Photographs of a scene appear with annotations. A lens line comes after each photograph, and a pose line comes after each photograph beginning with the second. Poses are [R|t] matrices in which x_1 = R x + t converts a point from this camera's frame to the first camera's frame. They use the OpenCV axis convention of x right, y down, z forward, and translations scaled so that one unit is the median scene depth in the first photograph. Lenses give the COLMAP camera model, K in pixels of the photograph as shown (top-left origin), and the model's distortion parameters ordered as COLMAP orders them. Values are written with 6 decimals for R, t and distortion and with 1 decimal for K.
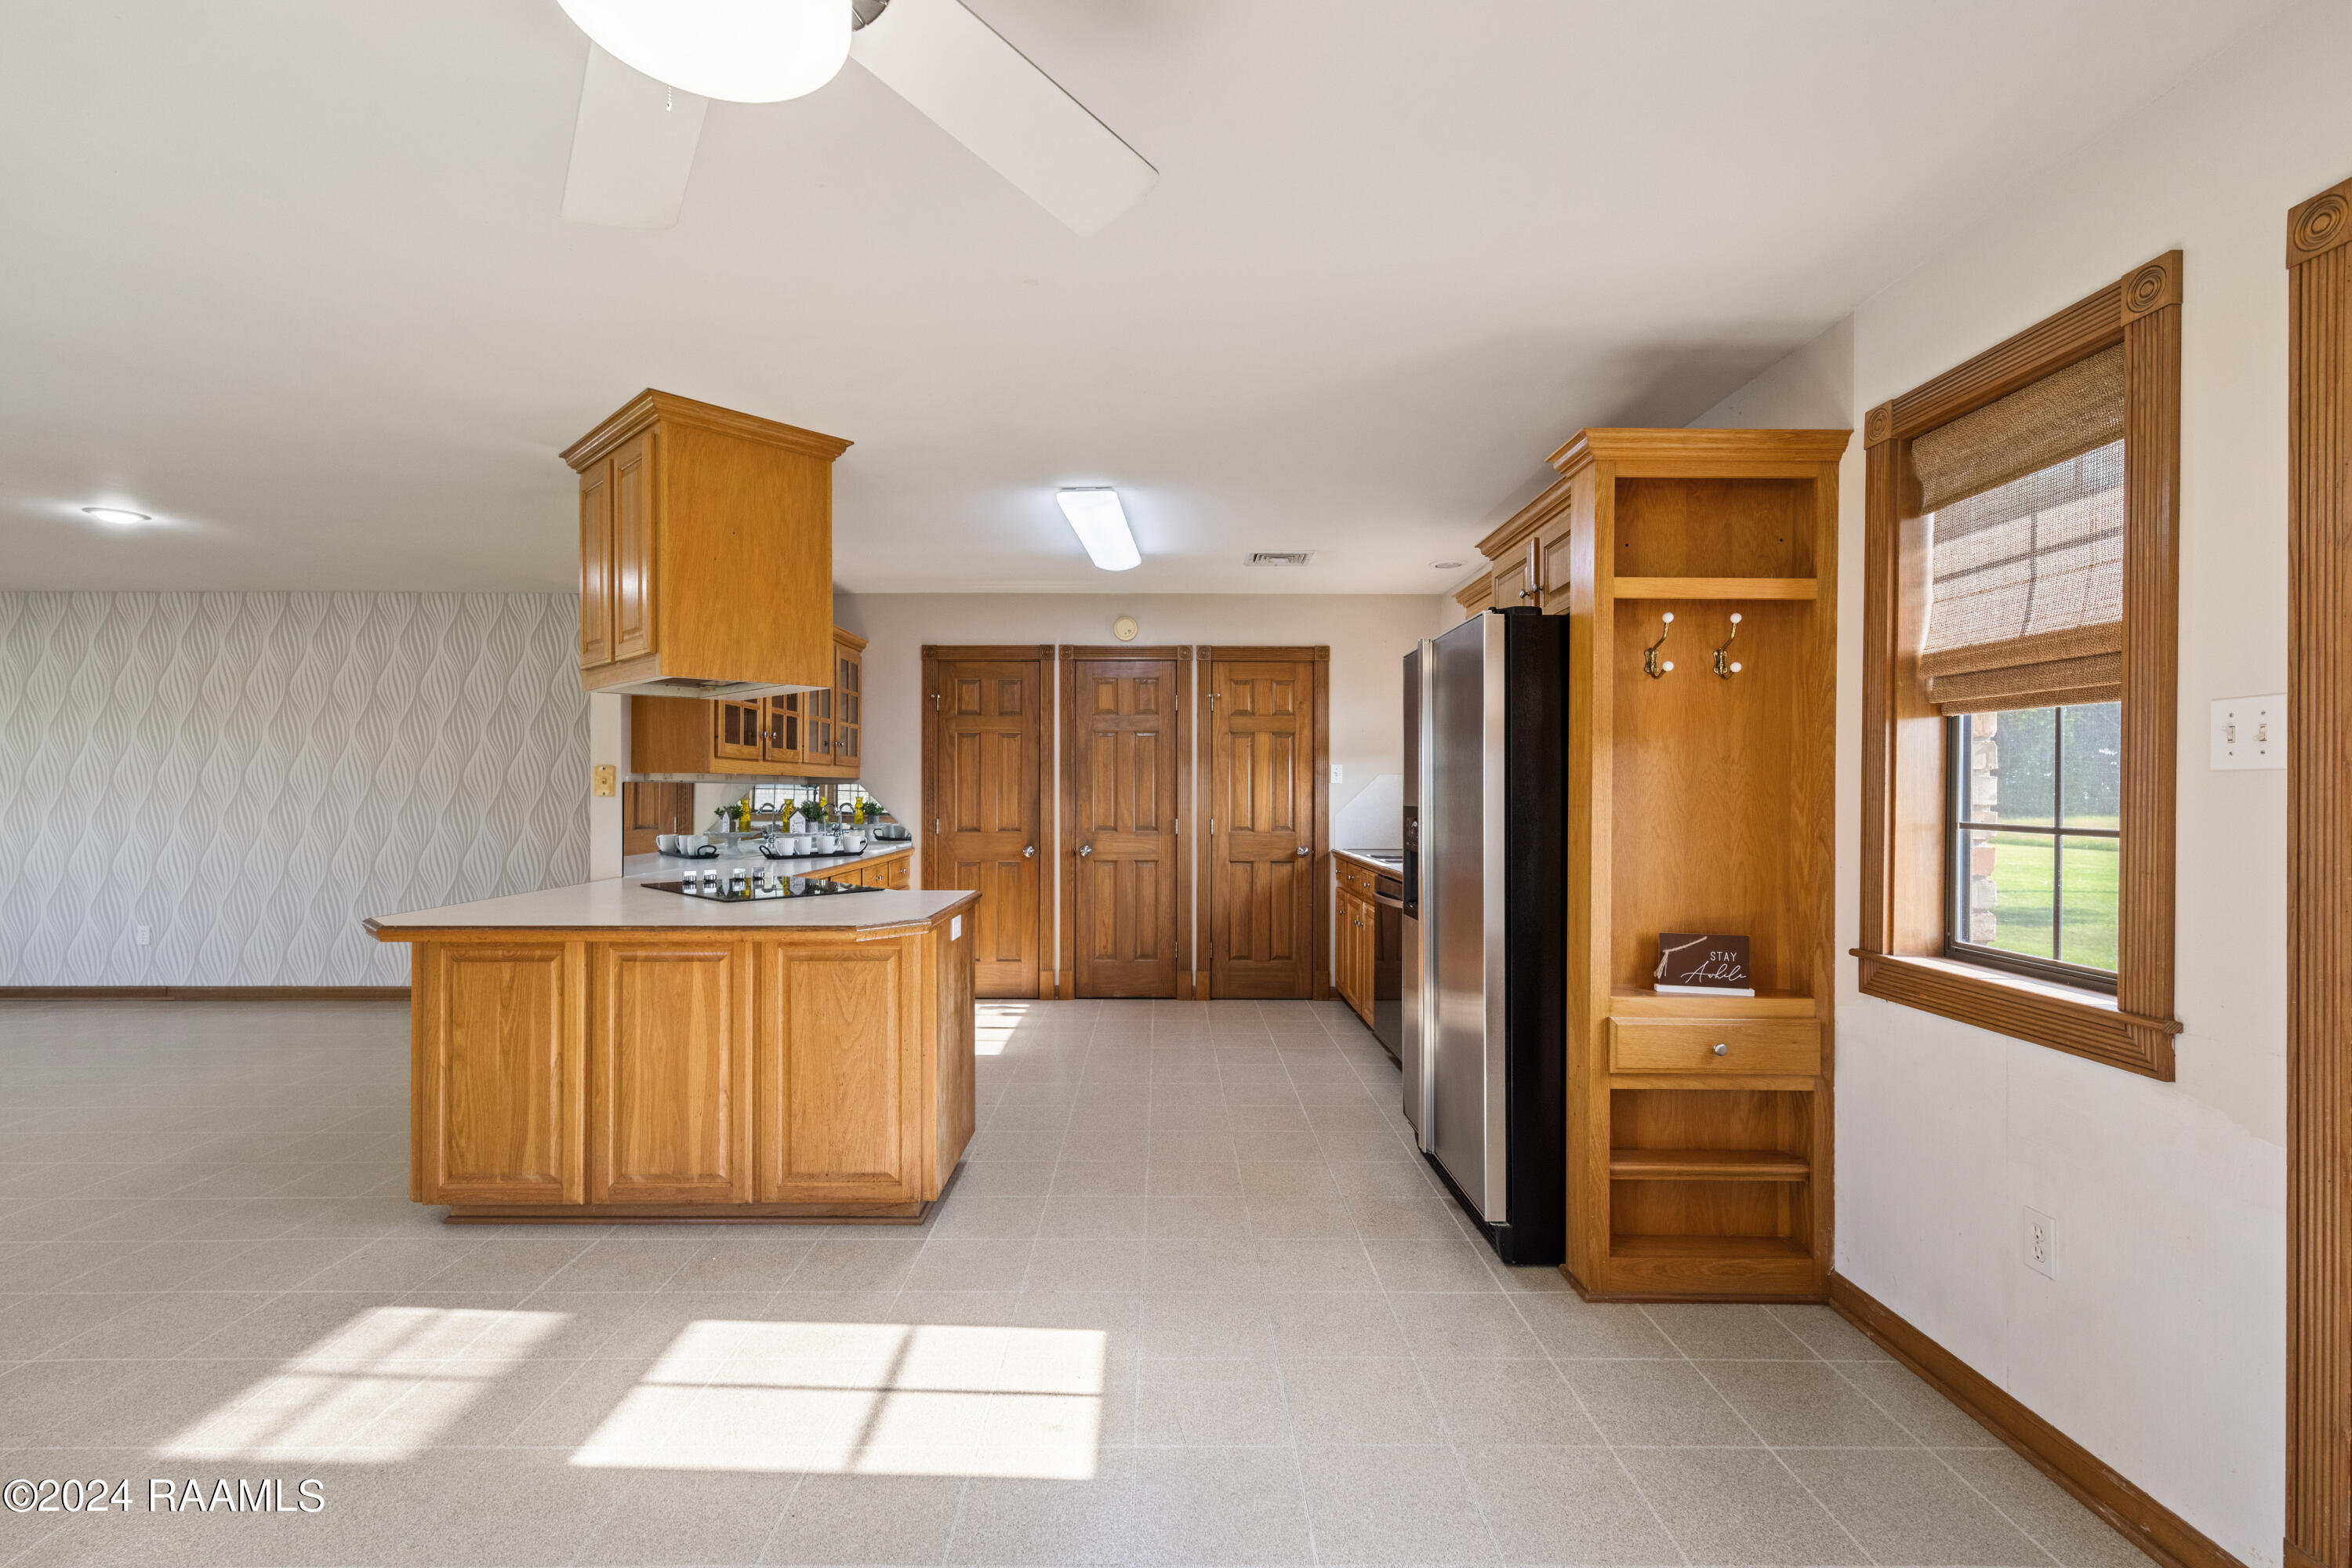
lens RADIAL K [[1039.4, 0, 1170.4], [0, 1039.4, 797.3], [0, 0, 1]] dist [0.002093, 0.000214]
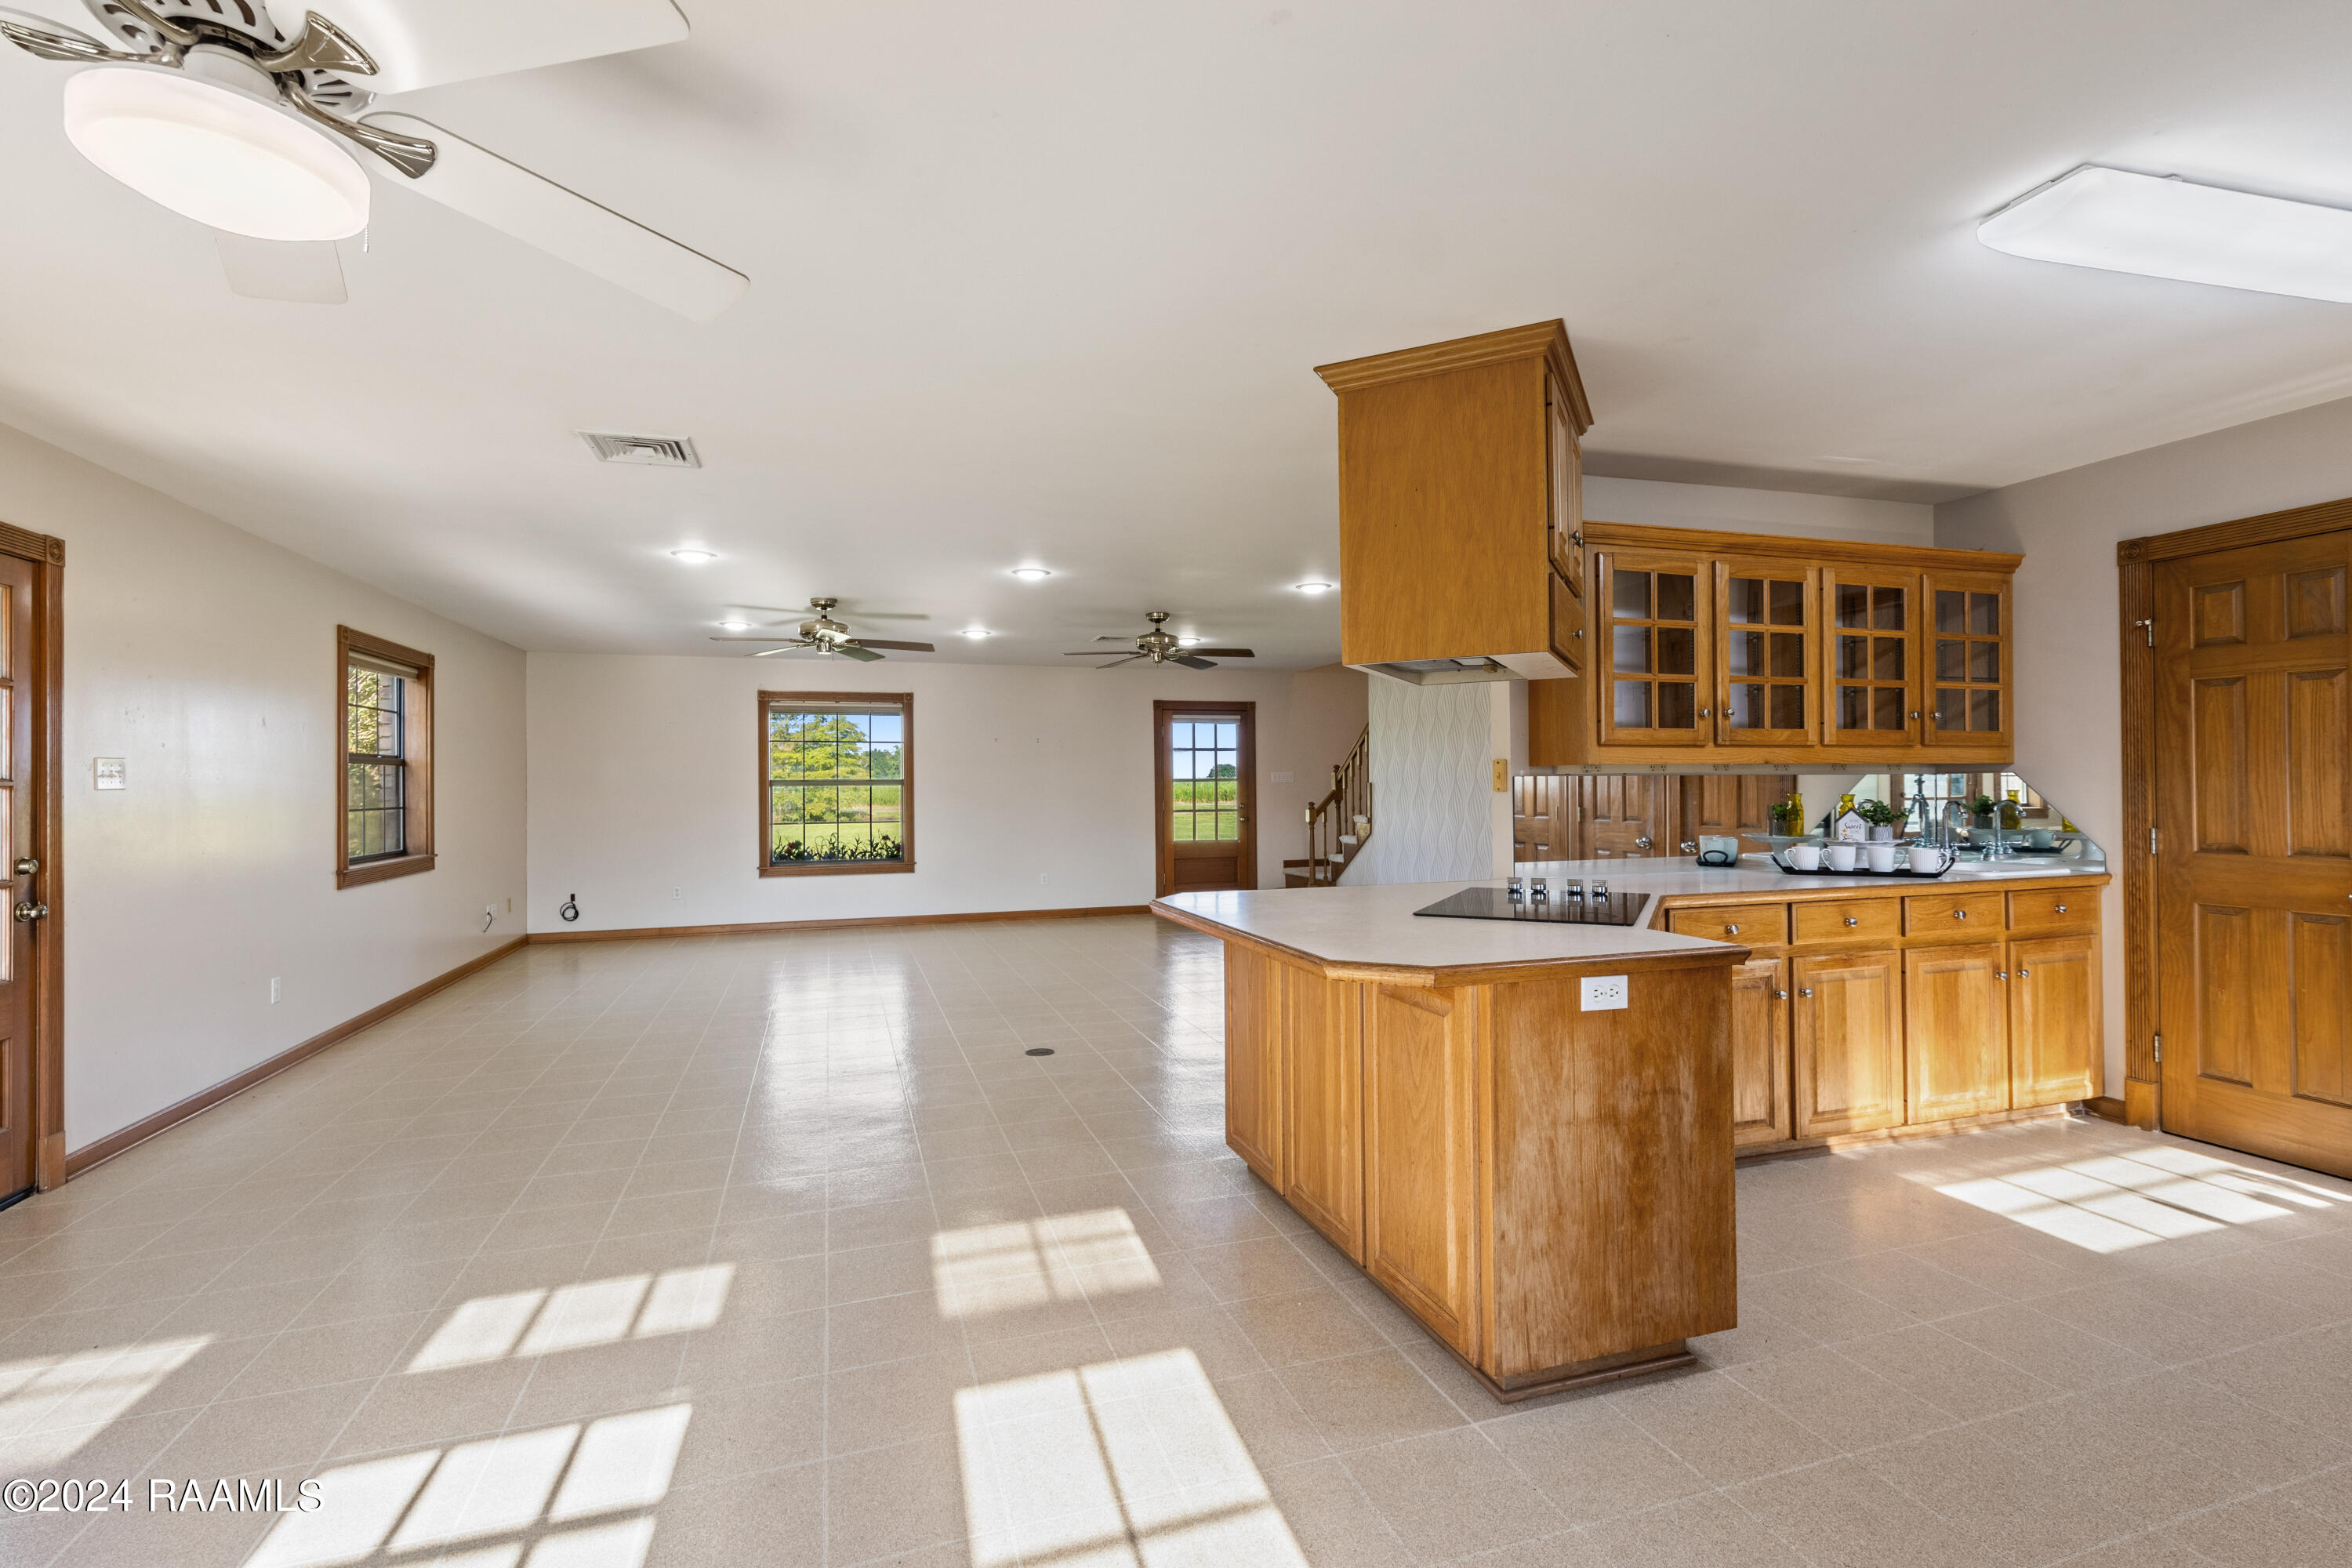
lens RADIAL K [[1056.7, 0, 1176.0], [0, 1056.7, 784.0], [0, 0, 1]] dist [0.000112, 0.000090]
pose [[0.293062, -0.006112, -0.956074, 0.226033], [0.002134, 0.999981, -0.005739, -0.002731], [0.956091, -0.000359, 0.293070, 0.343891]]
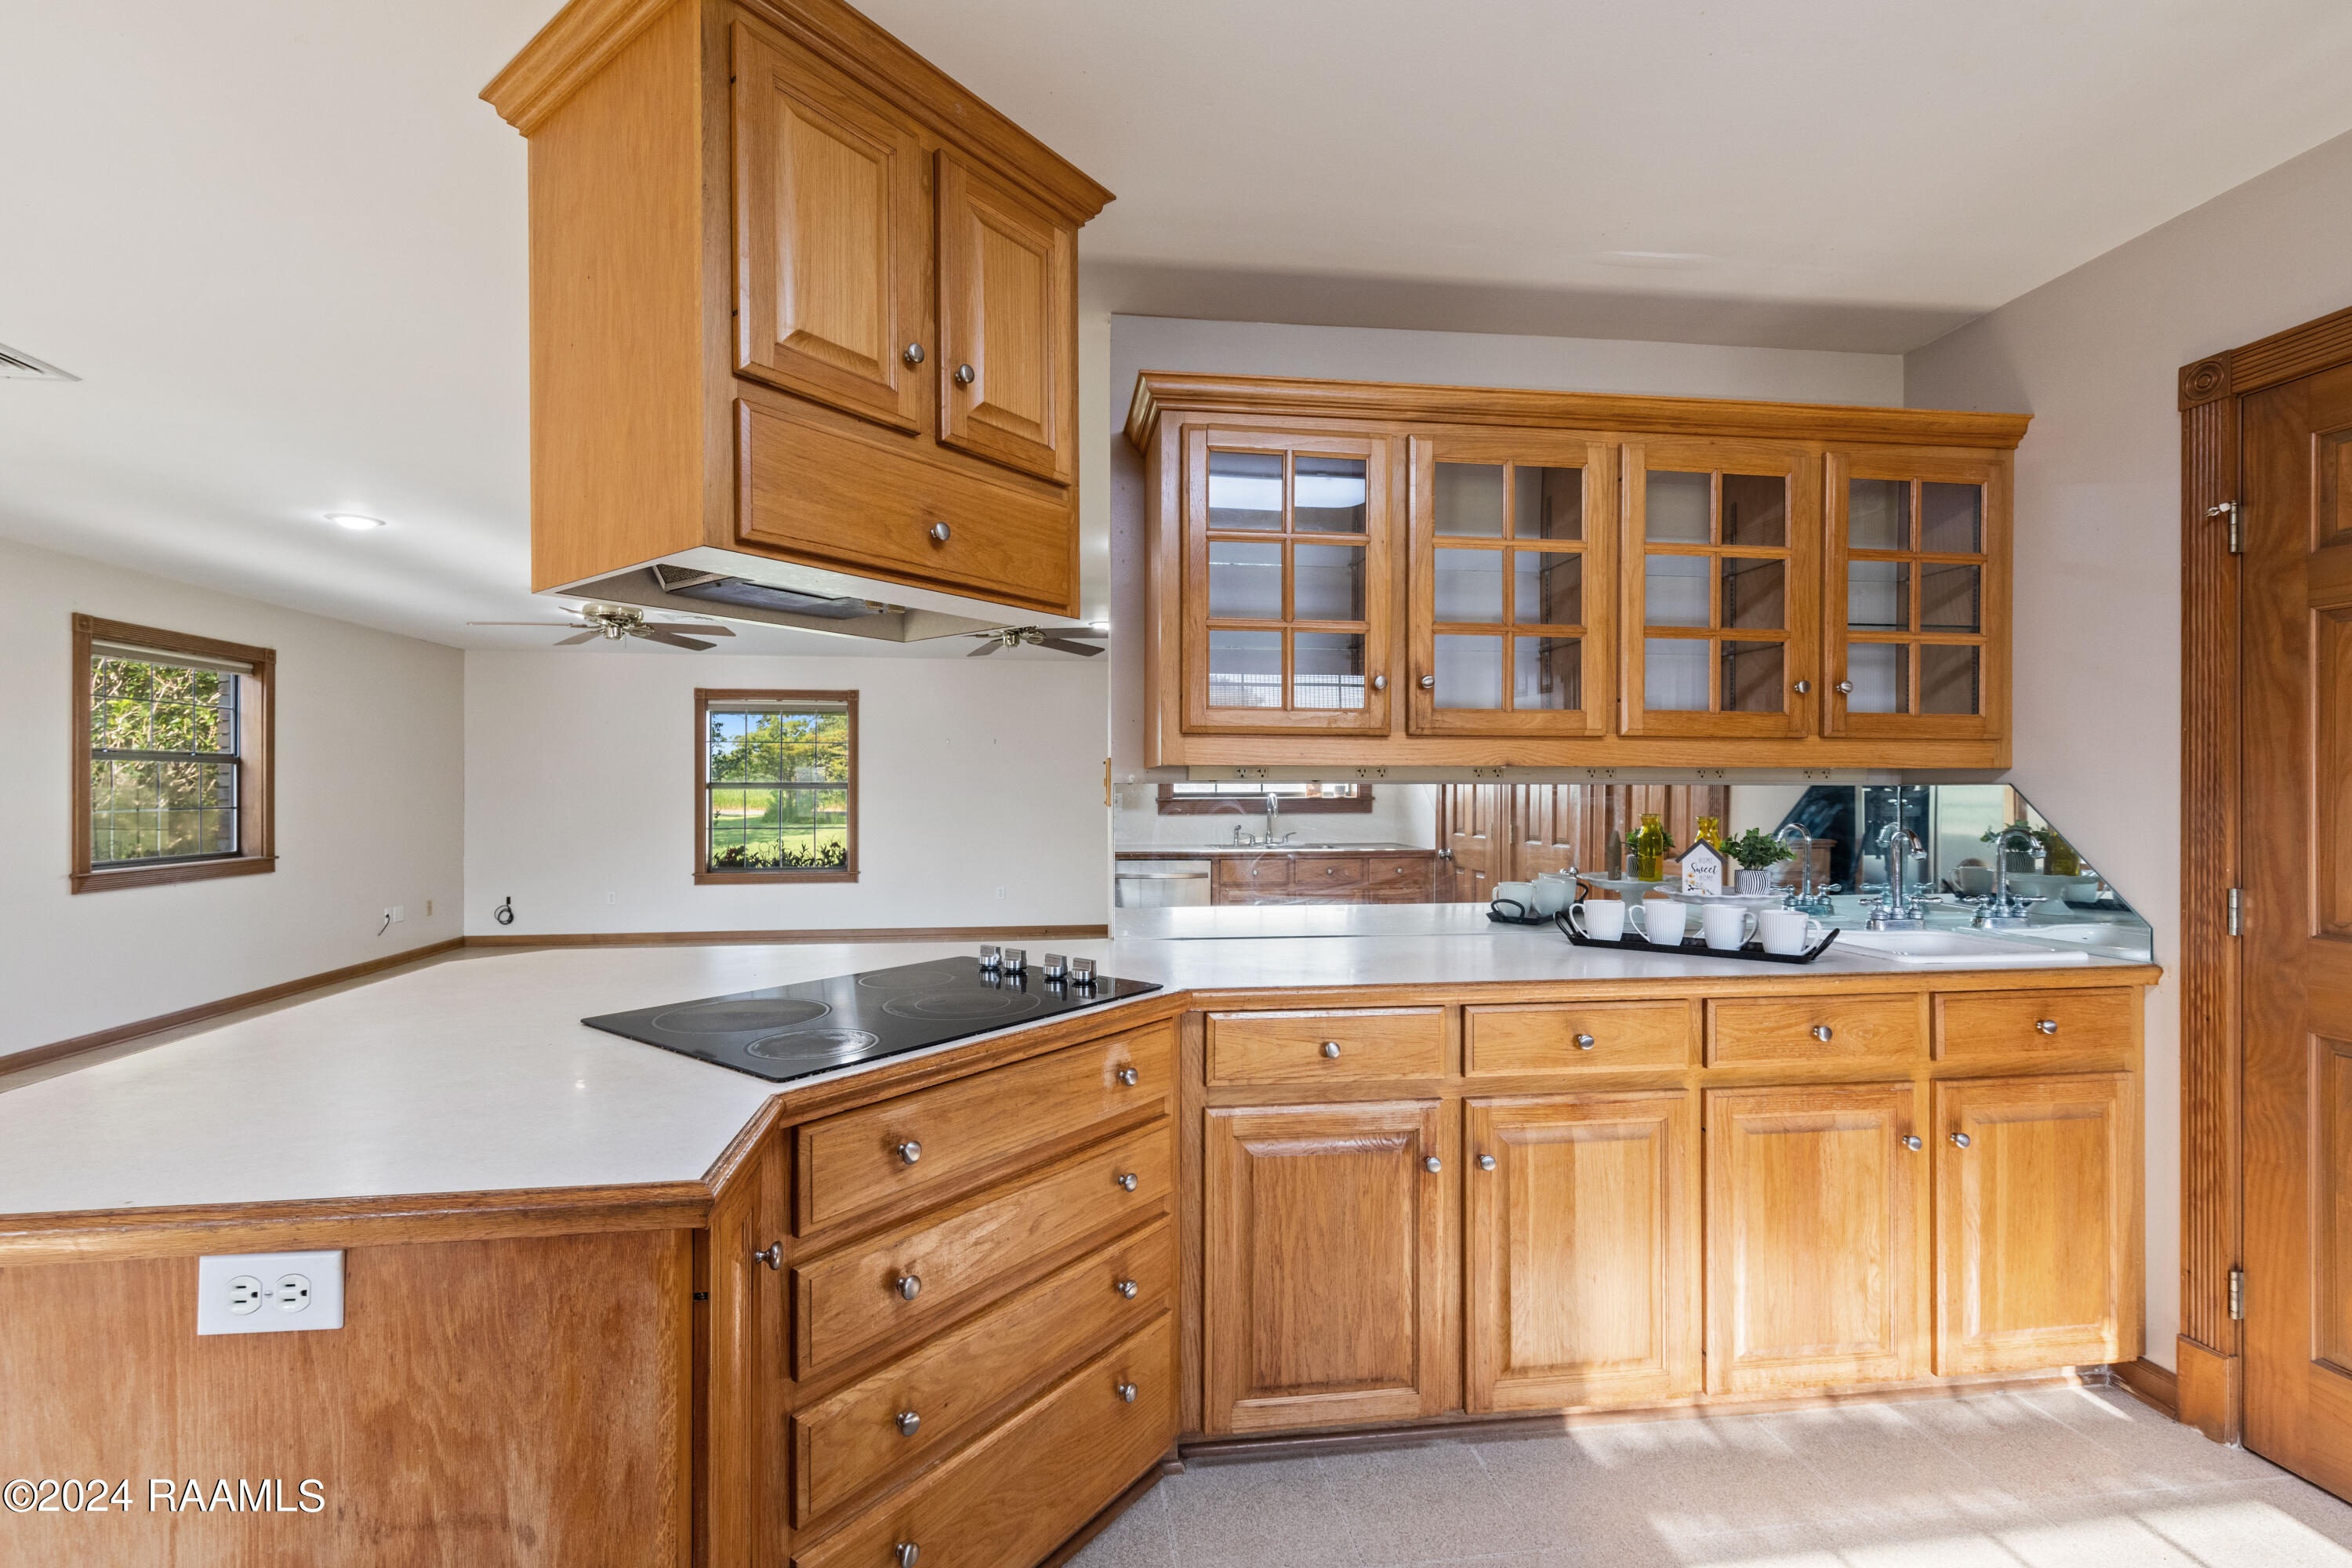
lens RADIAL K [[1039.4, 0, 1170.4], [0, 1039.4, 797.3], [0, 0, 1]] dist [0.002093, 0.000214]
pose [[0.118778, 0.003581, -0.992914, 0.068302], [-0.007739, 0.999966, 0.002680, -0.006958], [0.992891, 0.007366, 0.118802, 0.754235]]
